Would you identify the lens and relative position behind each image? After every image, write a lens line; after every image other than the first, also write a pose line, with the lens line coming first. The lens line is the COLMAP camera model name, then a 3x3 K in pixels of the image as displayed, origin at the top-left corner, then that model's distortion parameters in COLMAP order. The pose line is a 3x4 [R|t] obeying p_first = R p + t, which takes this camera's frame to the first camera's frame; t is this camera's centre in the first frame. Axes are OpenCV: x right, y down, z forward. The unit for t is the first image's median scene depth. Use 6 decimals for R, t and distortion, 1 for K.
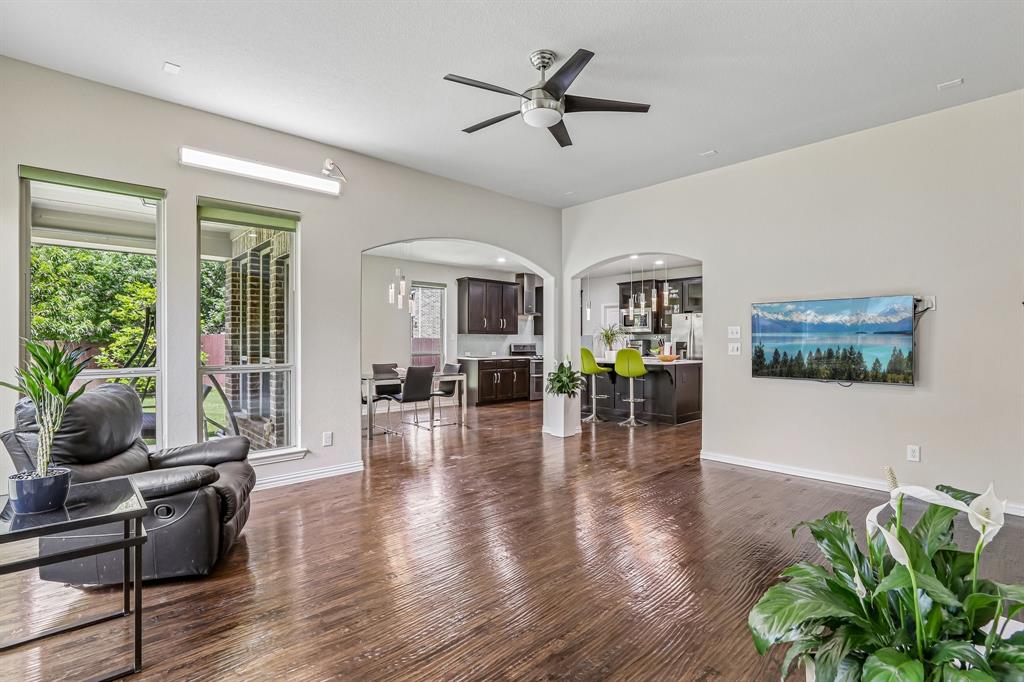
lens RADIAL K [[482.7, 0, 512.8], [0, 482.7, 338.5], [0, 0, 1]] dist [0.002084, 0.000733]
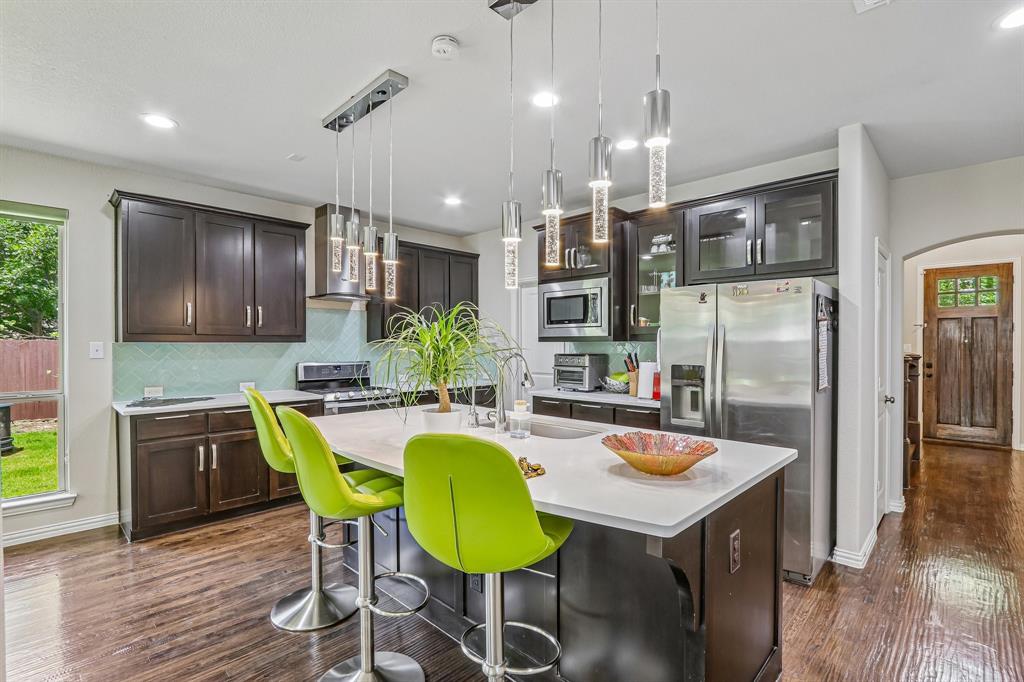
lens RADIAL K [[482.7, 0, 509.1], [0, 482.7, 345.9], [0, 0, 1]] dist [0.002084, 0.000733]
pose [[0.998541, -0.002138, 0.053964, 0.178754], [0.001771, 0.999975, 0.006846, -0.008187], [-0.053978, -0.006741, 0.998519, 0.587721]]
